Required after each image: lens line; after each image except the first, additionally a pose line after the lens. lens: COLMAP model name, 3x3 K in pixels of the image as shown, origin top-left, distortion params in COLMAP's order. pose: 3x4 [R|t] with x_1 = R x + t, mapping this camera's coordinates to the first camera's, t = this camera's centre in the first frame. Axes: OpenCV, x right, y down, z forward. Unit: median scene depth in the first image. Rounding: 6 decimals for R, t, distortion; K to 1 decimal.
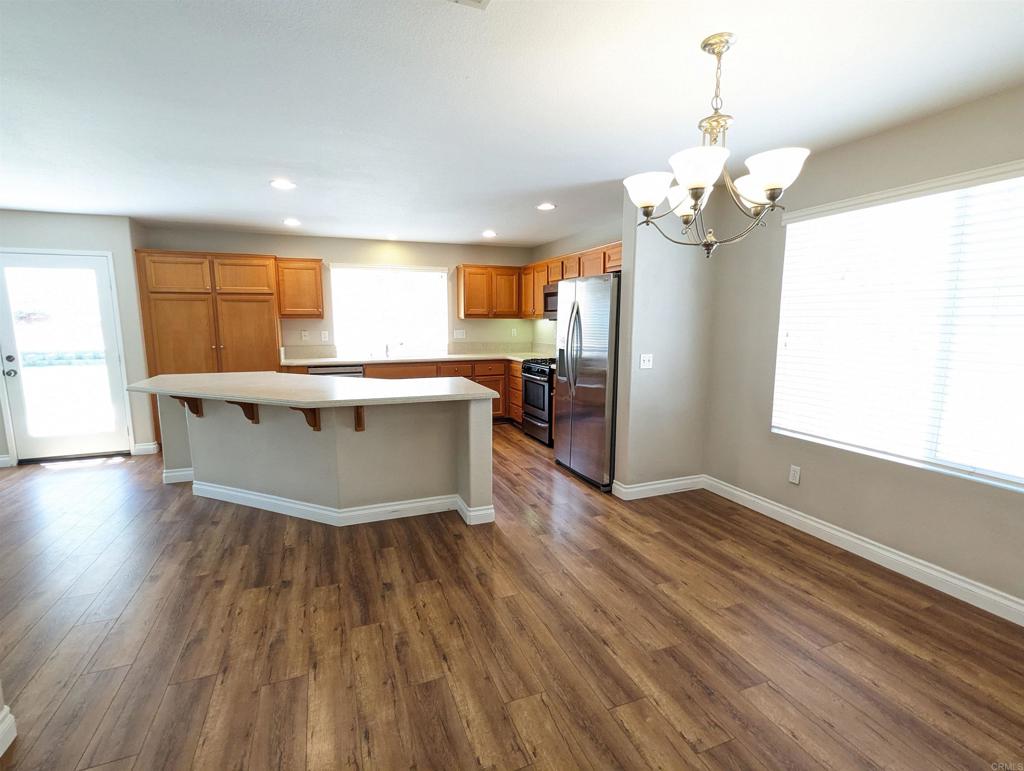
lens RADIAL K [[482.1, 0, 514.1], [0, 482.1, 389.2], [0, 0, 1]] dist [0.002571, -0.000609]
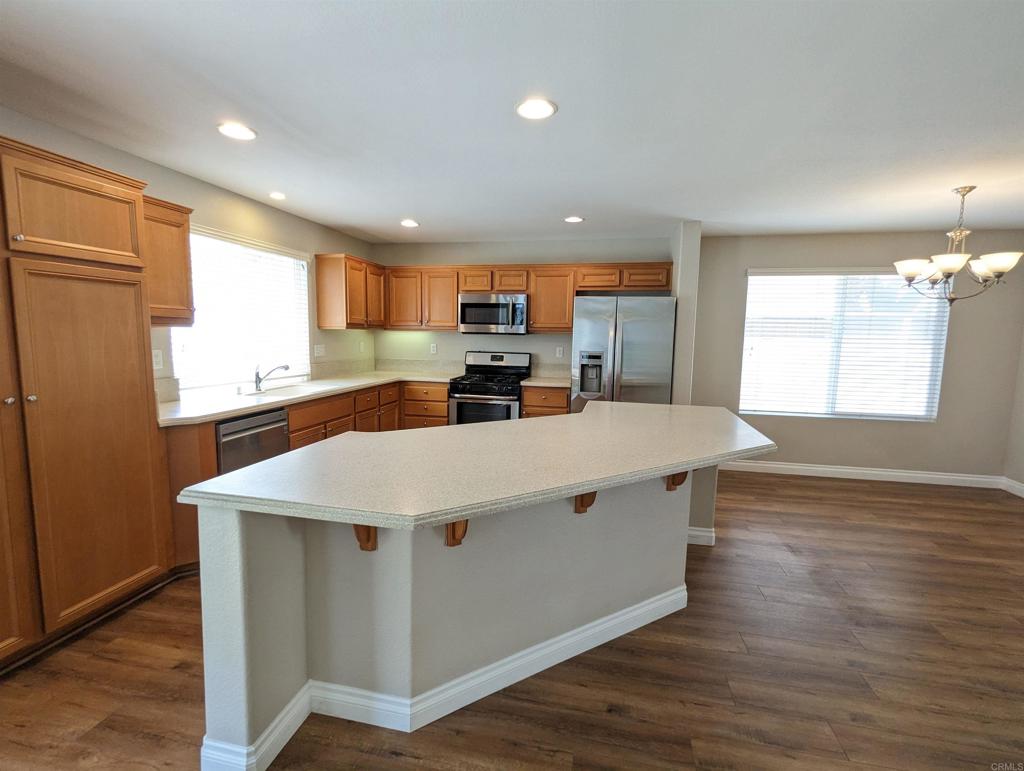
lens RADIAL K [[482.1, 0, 513.9], [0, 482.1, 381.4], [0, 0, 1]] dist [0.002571, -0.000609]
pose [[0.551894, -0.071604, 0.830835, -0.687844], [0.100535, 0.994753, 0.018949, -0.068599], [-0.827832, 0.073070, 0.556197, 0.476575]]
